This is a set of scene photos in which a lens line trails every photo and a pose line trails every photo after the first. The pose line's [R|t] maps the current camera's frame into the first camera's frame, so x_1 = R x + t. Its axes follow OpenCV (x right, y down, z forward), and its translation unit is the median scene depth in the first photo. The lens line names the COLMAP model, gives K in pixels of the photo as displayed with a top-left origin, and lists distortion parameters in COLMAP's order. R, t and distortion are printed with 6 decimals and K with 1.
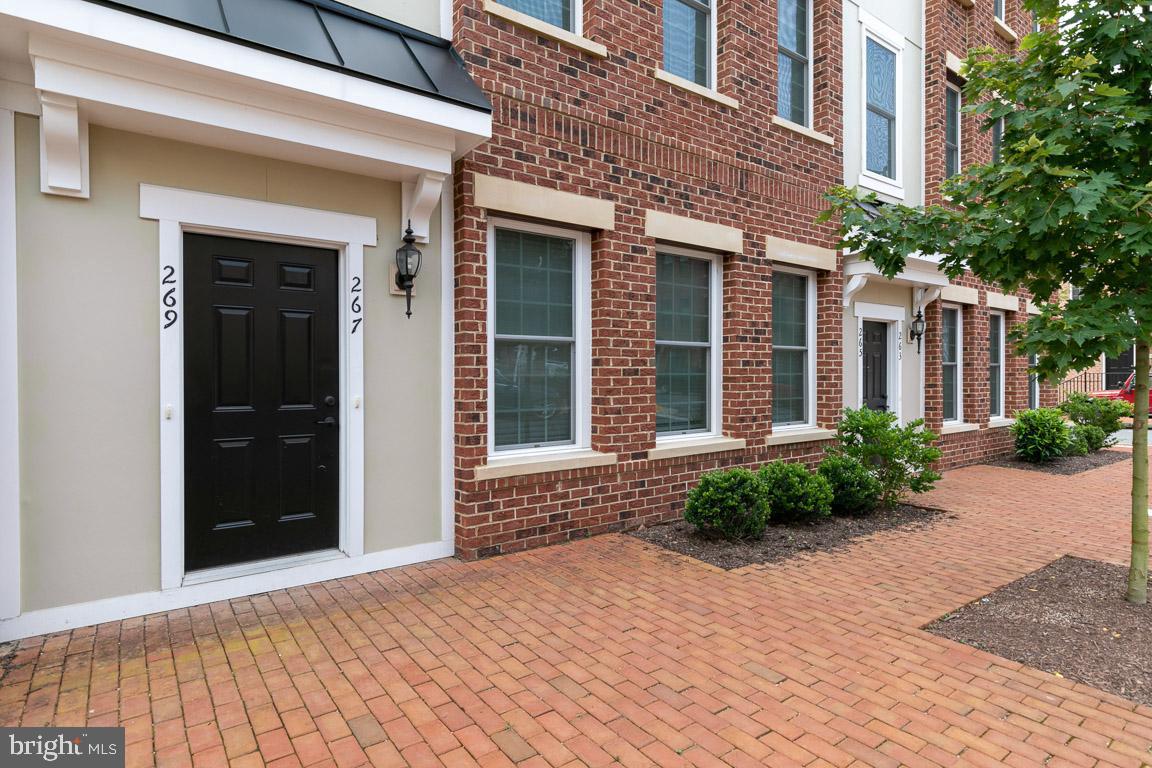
lens RADIAL K [[613.2, 0, 577.2], [0, 613.2, 371.2], [0, 0, 1]] dist [-0.003302, 0.000510]
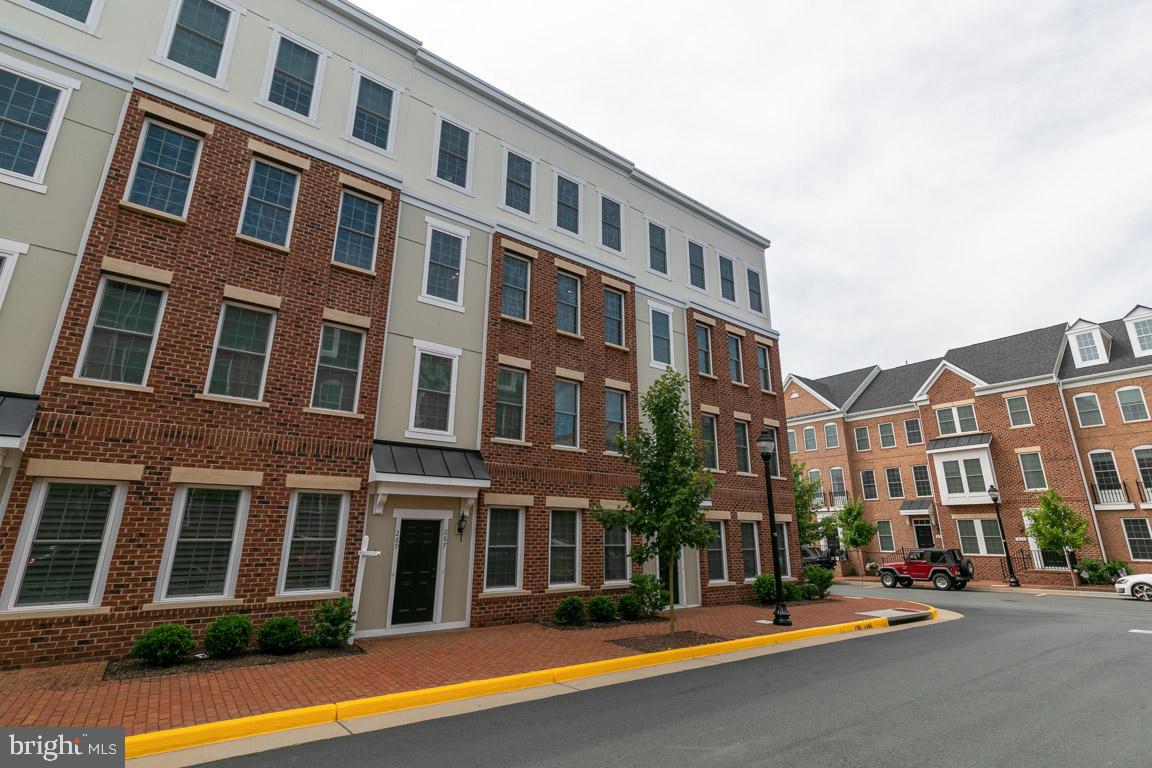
lens RADIAL K [[526.1, 0, 578.1], [0, 526.1, 379.1], [0, 0, 1]] dist [0.009363, -0.002138]
pose [[0.999951, 0.009830, -0.001189, 0.285279], [-0.009774, 0.960598, -0.277771, -0.128657], [-0.001588, 0.277769, 0.960647, -1.618614]]
